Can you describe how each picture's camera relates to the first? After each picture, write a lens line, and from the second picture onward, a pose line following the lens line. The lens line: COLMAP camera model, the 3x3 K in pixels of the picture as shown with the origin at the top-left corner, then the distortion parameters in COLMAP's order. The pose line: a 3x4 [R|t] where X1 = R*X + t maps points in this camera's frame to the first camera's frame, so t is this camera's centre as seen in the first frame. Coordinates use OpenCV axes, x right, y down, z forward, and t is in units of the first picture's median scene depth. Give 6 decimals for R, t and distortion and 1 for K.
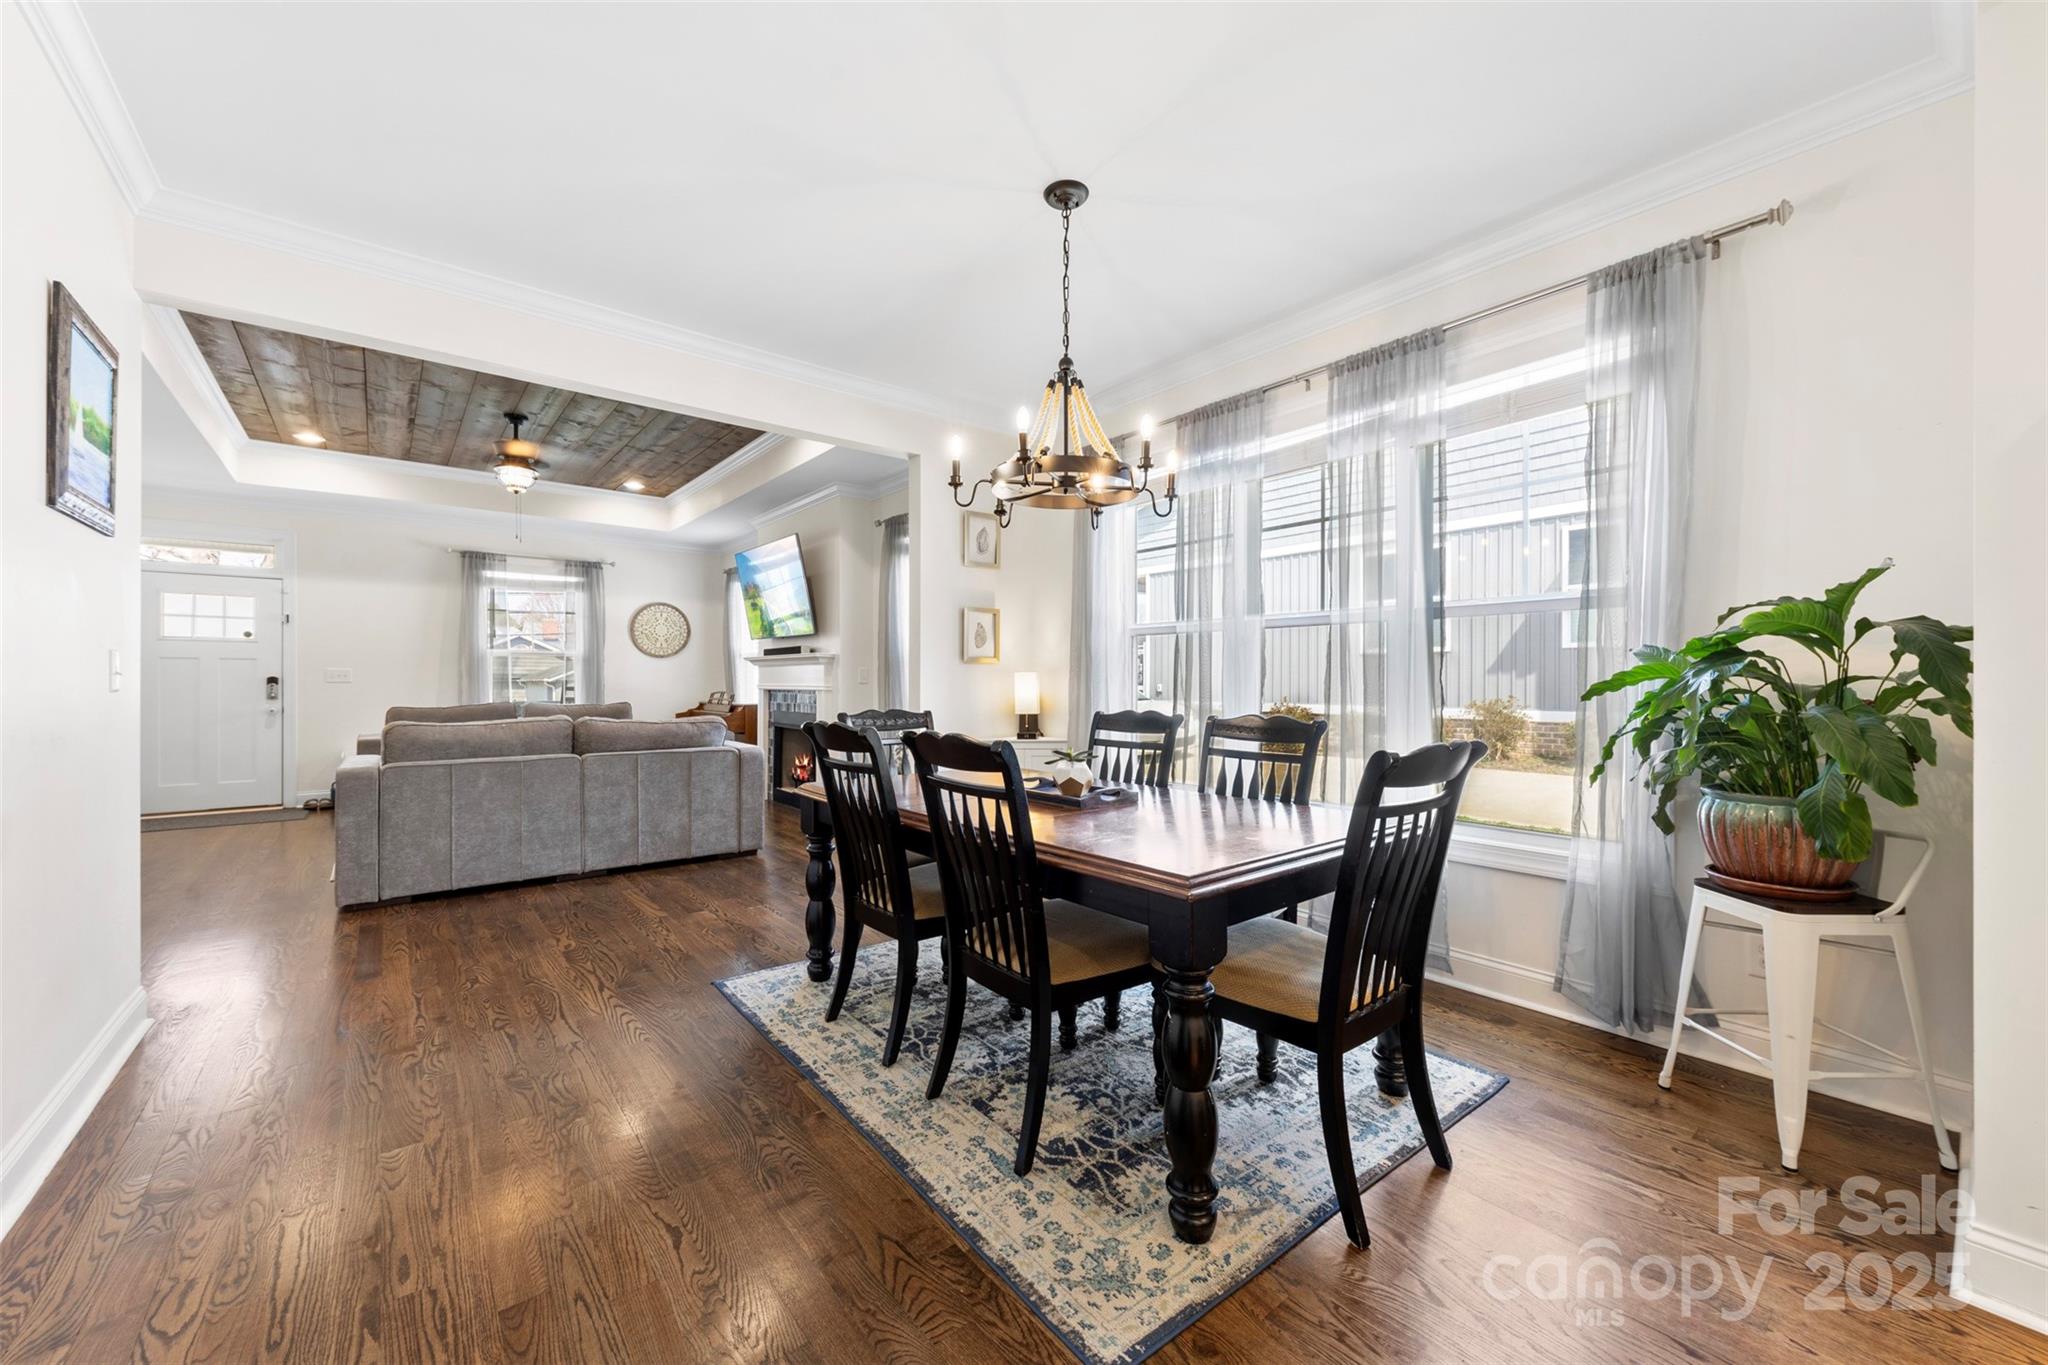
lens RADIAL K [[789.3, 0, 1037.0], [0, 789.3, 680.4], [0, 0, 1]] dist [0.019245, -0.000019]
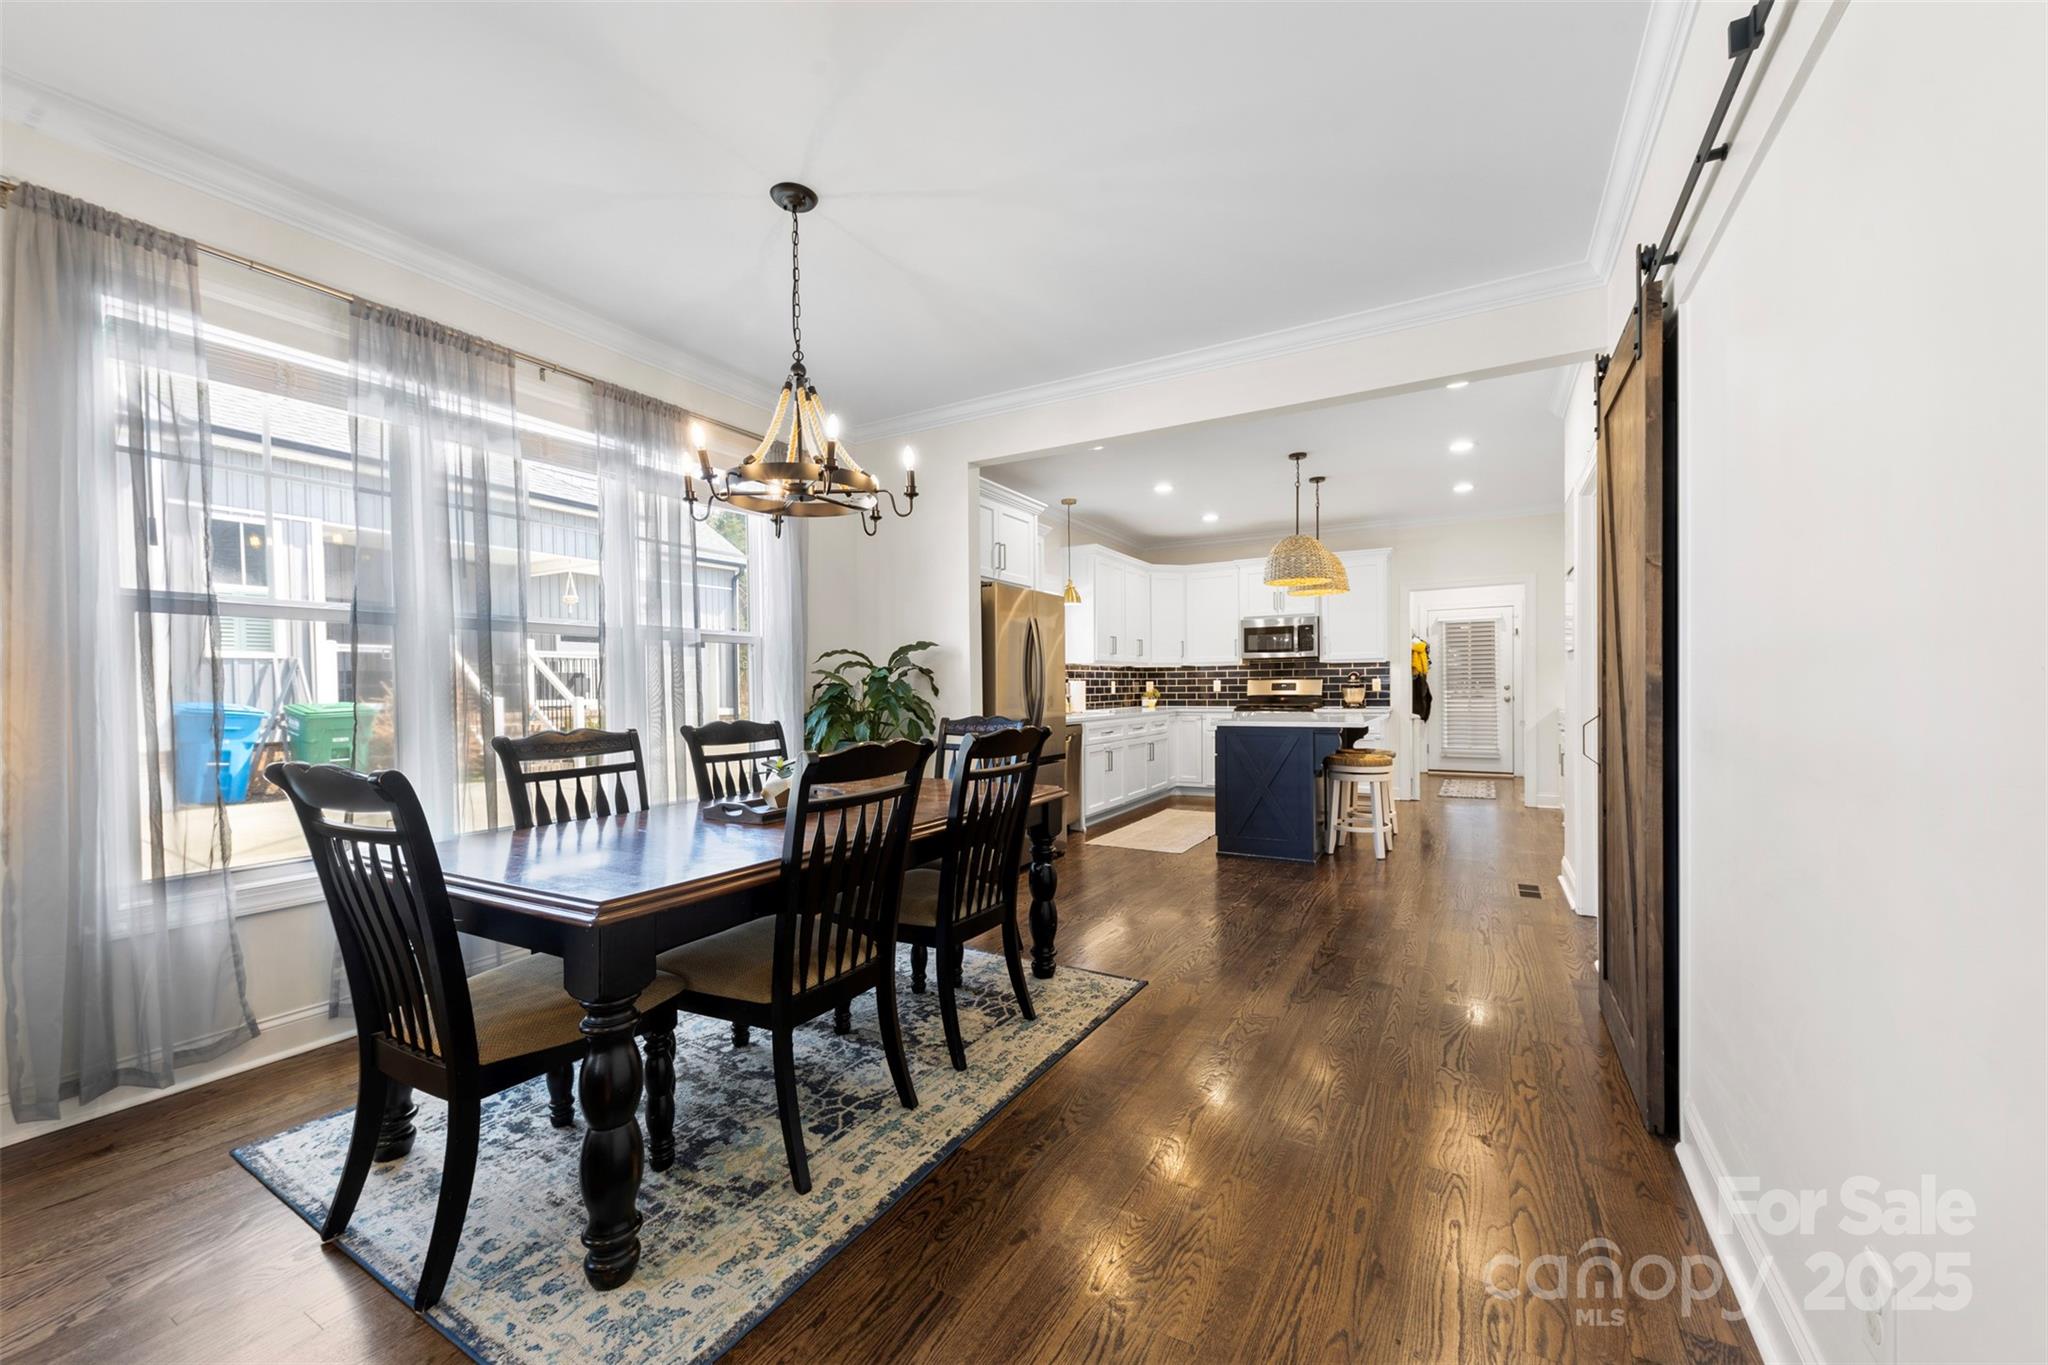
lens RADIAL K [[795.7, 0, 1023.6], [0, 795.7, 699.3], [0, 0, 1]] dist [0.008126, -0.000062]
pose [[-0.360679, -0.011031, 0.932625, -0.488637], [0.012727, 0.999779, 0.016748, -0.000478], [-0.932603, 0.017910, -0.360459, 0.539575]]
